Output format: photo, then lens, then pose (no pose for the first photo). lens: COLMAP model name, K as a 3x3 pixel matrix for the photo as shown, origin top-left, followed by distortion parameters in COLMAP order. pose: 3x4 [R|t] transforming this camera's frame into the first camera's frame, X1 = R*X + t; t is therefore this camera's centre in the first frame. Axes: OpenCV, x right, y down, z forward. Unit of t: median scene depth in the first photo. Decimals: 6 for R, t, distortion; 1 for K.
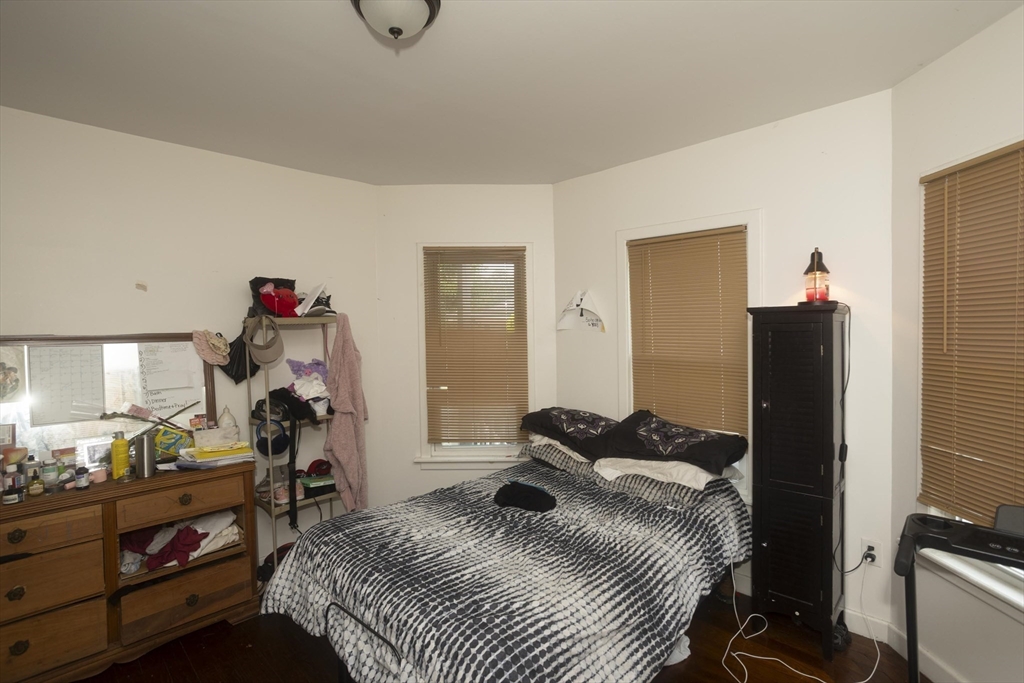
lens RADIAL K [[501.6, 0, 503.5], [0, 501.6, 339.4], [0, 0, 1]] dist [-0.046111, 0.023939]
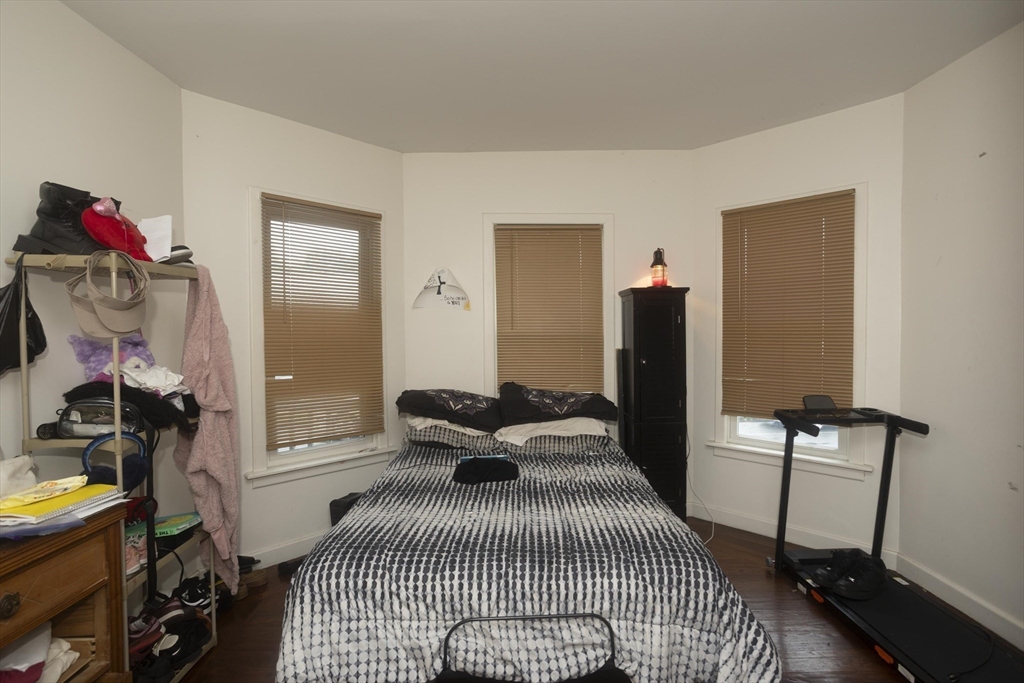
lens RADIAL K [[501.6, 0, 500.4], [0, 501.6, 338.8], [0, 0, 1]] dist [-0.046111, 0.023939]
pose [[0.702397, -0.003591, 0.711776, -0.525226], [0.016025, 0.999814, -0.010769, 0.061219], [-0.711605, 0.018970, 0.702324, 0.256411]]
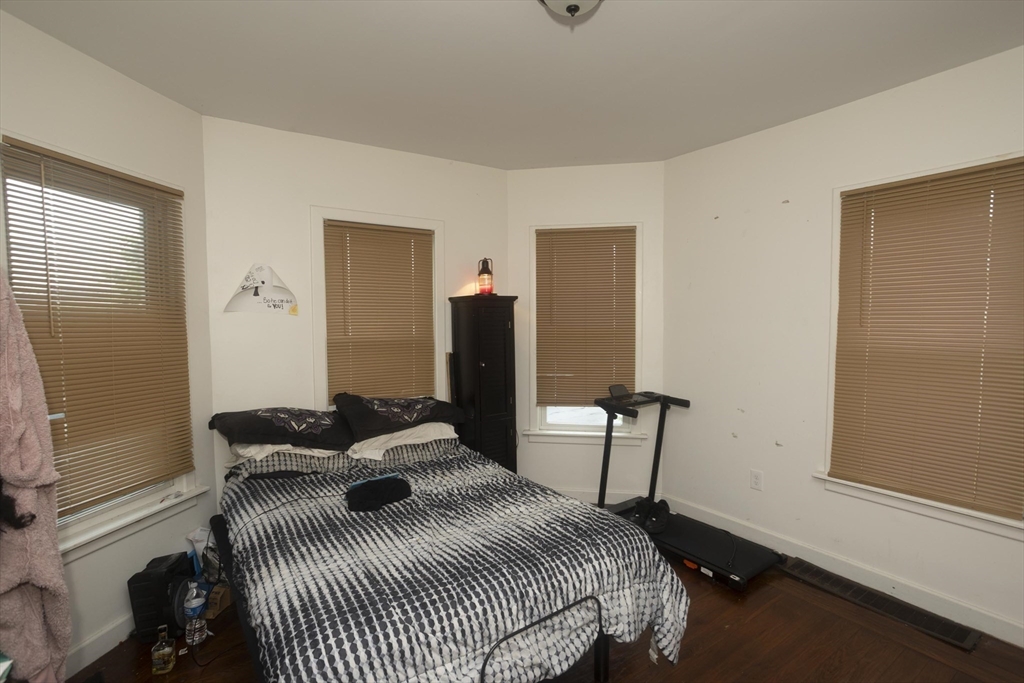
lens RADIAL K [[501.6, 0, 515.8], [0, 501.6, 345.3], [0, 0, 1]] dist [-0.046111, 0.023939]
pose [[0.160593, -0.039531, 0.986229, -0.666052], [0.032084, 0.998879, 0.034814, 0.023611], [-0.986499, 0.026051, 0.161681, 0.512821]]
